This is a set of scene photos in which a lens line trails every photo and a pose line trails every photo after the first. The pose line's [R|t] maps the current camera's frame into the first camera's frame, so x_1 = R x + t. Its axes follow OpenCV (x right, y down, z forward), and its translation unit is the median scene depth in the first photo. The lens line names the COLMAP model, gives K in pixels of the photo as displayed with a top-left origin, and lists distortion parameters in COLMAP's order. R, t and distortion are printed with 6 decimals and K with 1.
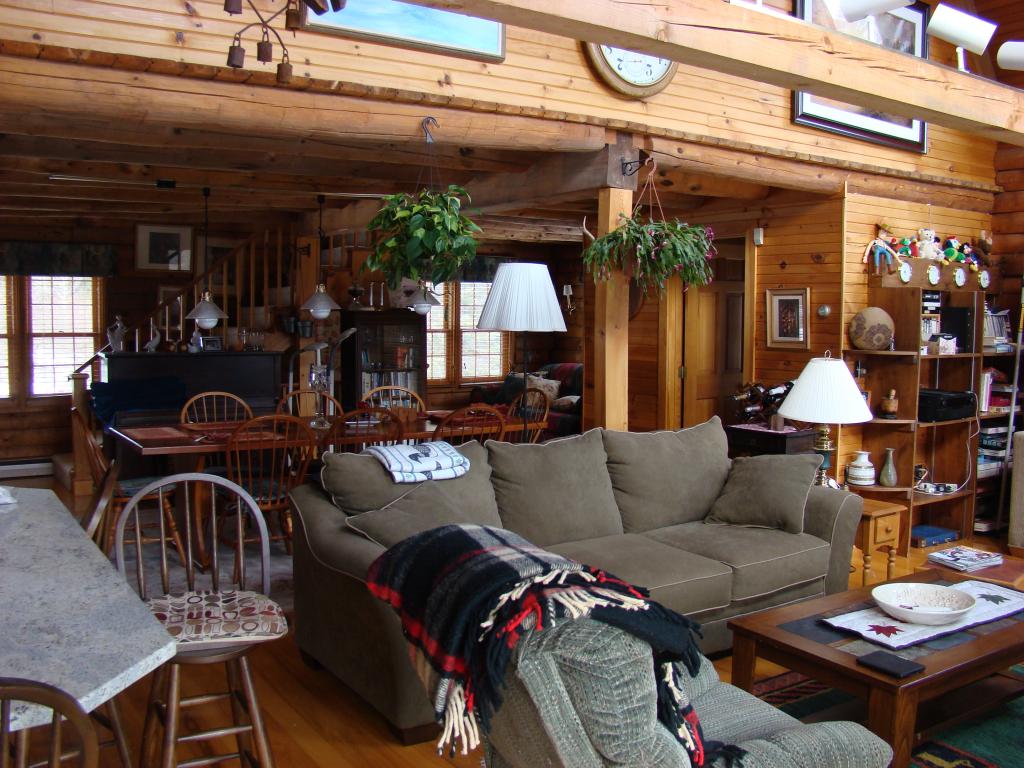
lens RADIAL K [[972.8, 0, 511.7], [0, 972.8, 384.4], [0, 0, 1]] dist [-0.142250, 0.000000]
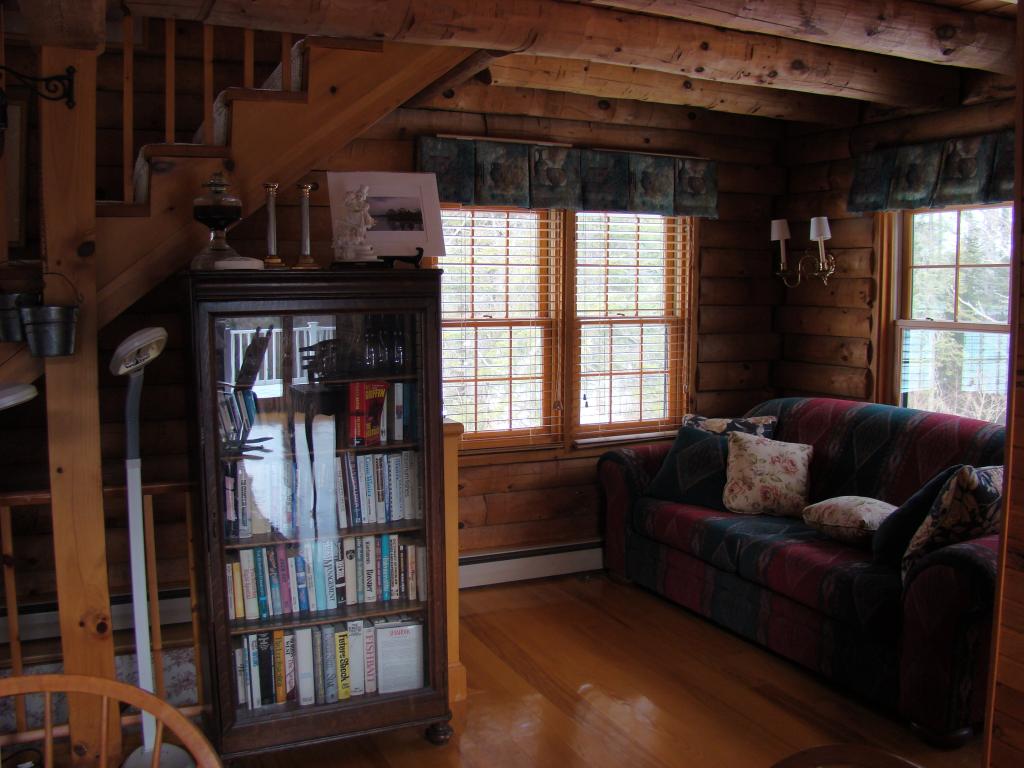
lens RADIAL K [[972.8, 0, 516.1], [0, 972.8, 383.1], [0, 0, 1]] dist [-0.142250, 0.000000]
pose [[0.987291, 0.007747, -0.158731, -0.008934], [-0.004494, 0.999773, 0.020840, -0.036428], [0.158857, -0.019862, 0.987102, 0.557748]]
